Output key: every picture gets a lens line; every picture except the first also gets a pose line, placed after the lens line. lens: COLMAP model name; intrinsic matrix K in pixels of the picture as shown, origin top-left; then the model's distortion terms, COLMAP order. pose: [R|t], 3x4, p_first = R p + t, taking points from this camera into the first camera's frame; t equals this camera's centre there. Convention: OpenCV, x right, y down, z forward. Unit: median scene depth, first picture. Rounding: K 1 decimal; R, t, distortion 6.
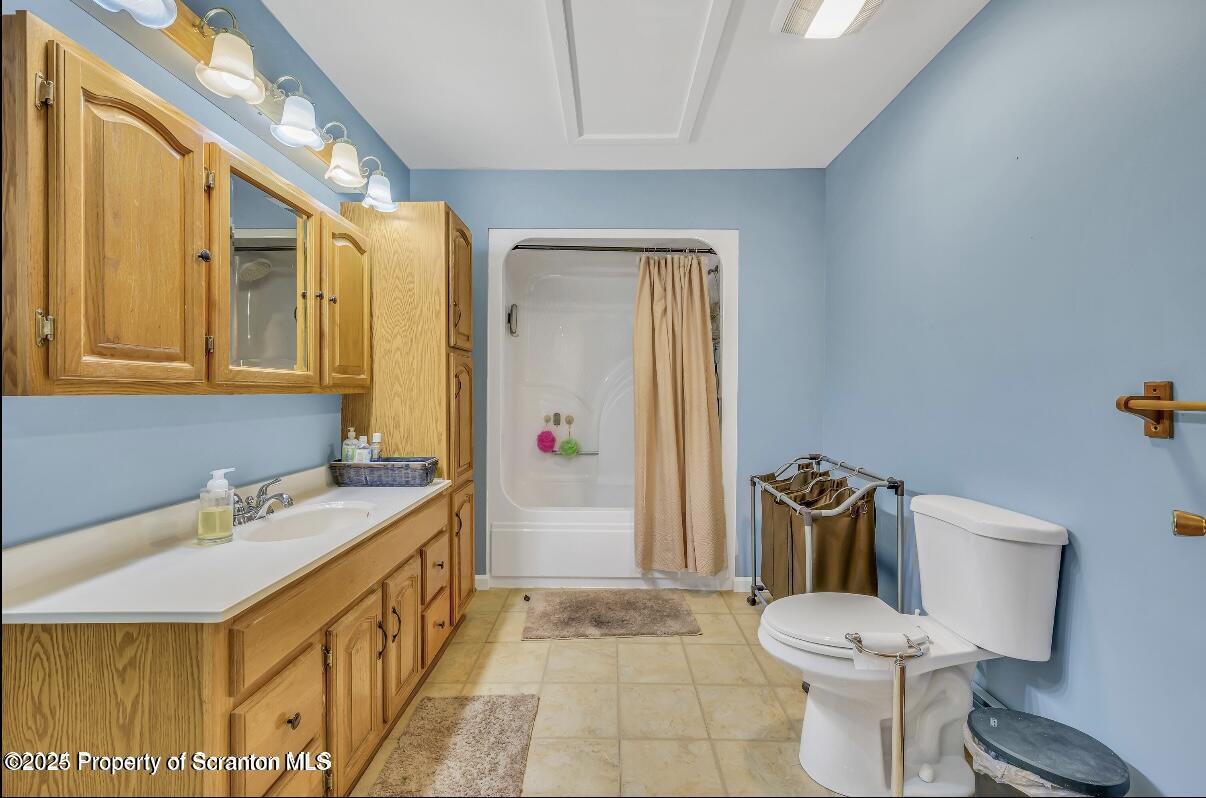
lens RADIAL K [[478.3, 0, 603.0], [0, 478.3, 399.0], [0, 0, 1]] dist [-0.000315, -0.000116]
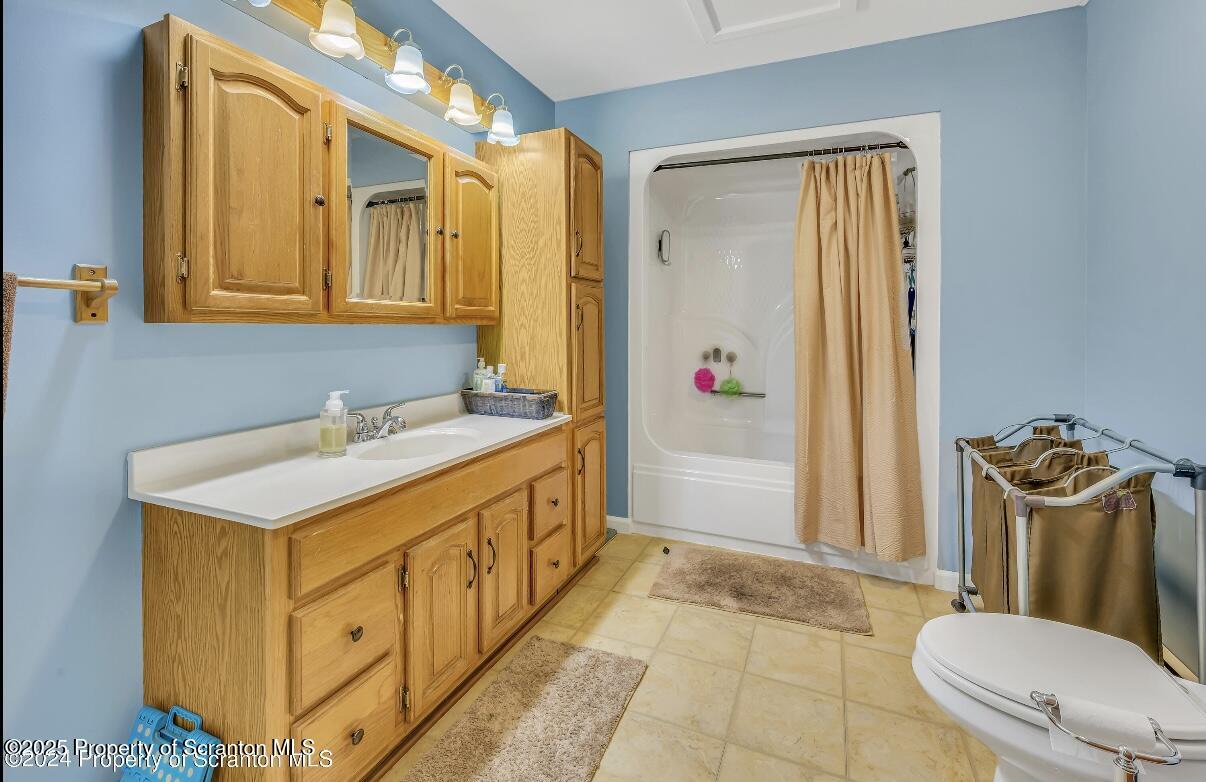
lens RADIAL K [[507.3, 0, 606.7], [0, 507.3, 329.7], [0, 0, 1]] dist [-0.000012, -0.000460]
pose [[0.927158, 0.006419, -0.374615, 0.138414], [-0.009503, 0.999934, -0.006387, 0.003453], [0.374549, 0.009482, 0.927159, 0.082364]]
